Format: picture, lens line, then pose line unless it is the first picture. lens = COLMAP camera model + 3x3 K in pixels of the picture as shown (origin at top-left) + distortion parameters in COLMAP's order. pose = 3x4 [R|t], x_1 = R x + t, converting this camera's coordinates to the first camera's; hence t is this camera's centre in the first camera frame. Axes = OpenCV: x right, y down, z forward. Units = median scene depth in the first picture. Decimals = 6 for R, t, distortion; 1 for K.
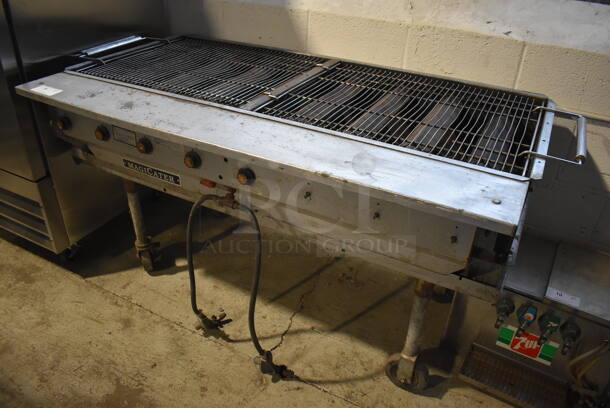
lens RADIAL K [[477.3, 0, 305.0], [0, 477.3, 204.0], [0, 0, 1]] dist [-0.092844, 0.005370]
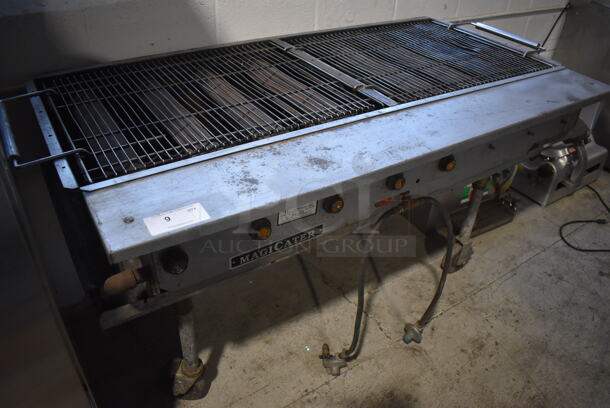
lens RADIAL K [[477.3, 0, 305.0], [0, 477.3, 204.0], [0, 0, 1]] dist [-0.092844, 0.005370]
pose [[0.474484, -0.518235, 0.711546, -0.748235], [0.439796, 0.839778, 0.318358, -0.318103], [-0.762525, 0.161879, 0.626379, 0.465613]]
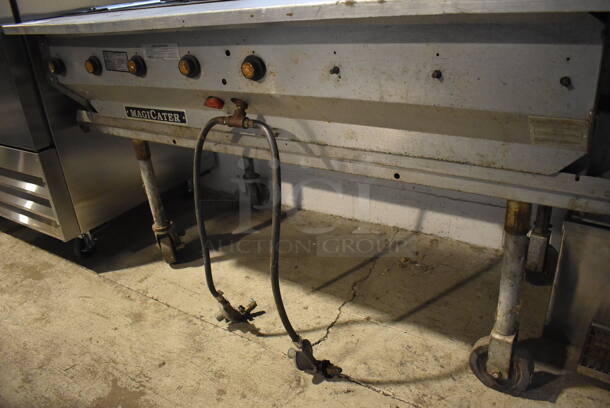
lens RADIAL K [[477.3, 0, 305.0], [0, 477.3, 204.0], [0, 0, 1]] dist [-0.092844, 0.005370]
pose [[0.989217, -0.055063, -0.135715, 0.032215], [0.039164, 0.992342, -0.117149, 0.178848], [0.141126, 0.110571, 0.983798, 0.233926]]
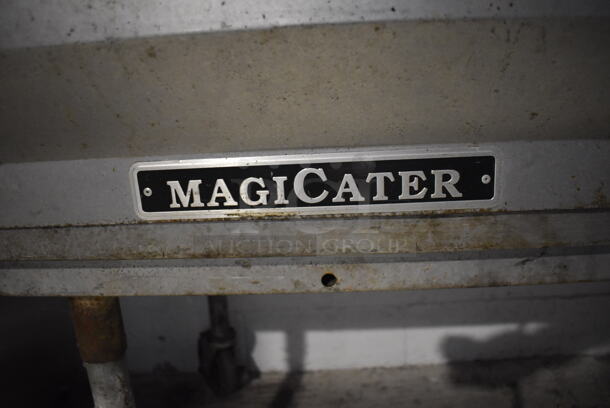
lens RADIAL K [[477.3, 0, 305.0], [0, 477.3, 204.0], [0, 0, 1]] dist [-0.092844, 0.005370]
pose [[0.894653, -0.172376, 0.412169, -0.393376], [0.293487, 0.922340, -0.251305, -0.007977], [-0.336841, 0.345797, 0.875764, 0.764355]]
